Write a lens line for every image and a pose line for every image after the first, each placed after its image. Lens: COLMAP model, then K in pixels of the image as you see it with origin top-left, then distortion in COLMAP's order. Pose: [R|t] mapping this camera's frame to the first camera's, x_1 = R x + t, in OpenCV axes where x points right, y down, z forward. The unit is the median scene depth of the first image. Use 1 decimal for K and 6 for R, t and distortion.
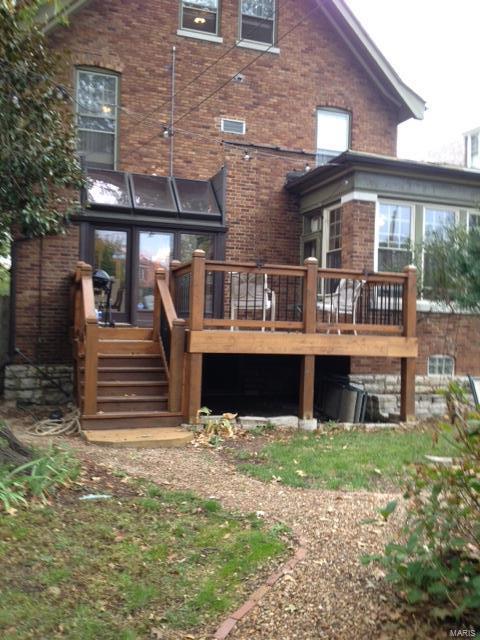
lens RADIAL K [[600.9, 0, 215.9], [0, 600.9, 329.8], [0, 0, 1]] dist [0.045650, -0.106713]
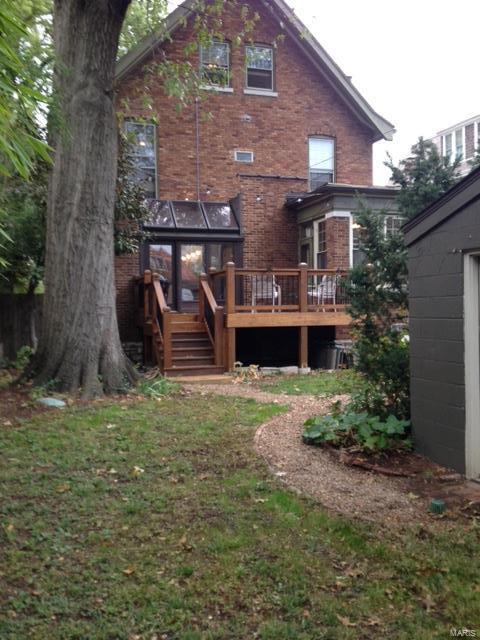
lens RADIAL K [[600.9, 0, 215.9], [0, 600.9, 329.8], [0, 0, 1]] dist [0.045650, -0.106713]
pose [[0.998974, -0.041899, -0.017161, -0.034053], [0.042334, 0.998769, 0.025865, 0.001307], [0.016056, -0.026565, 0.999518, -0.424364]]
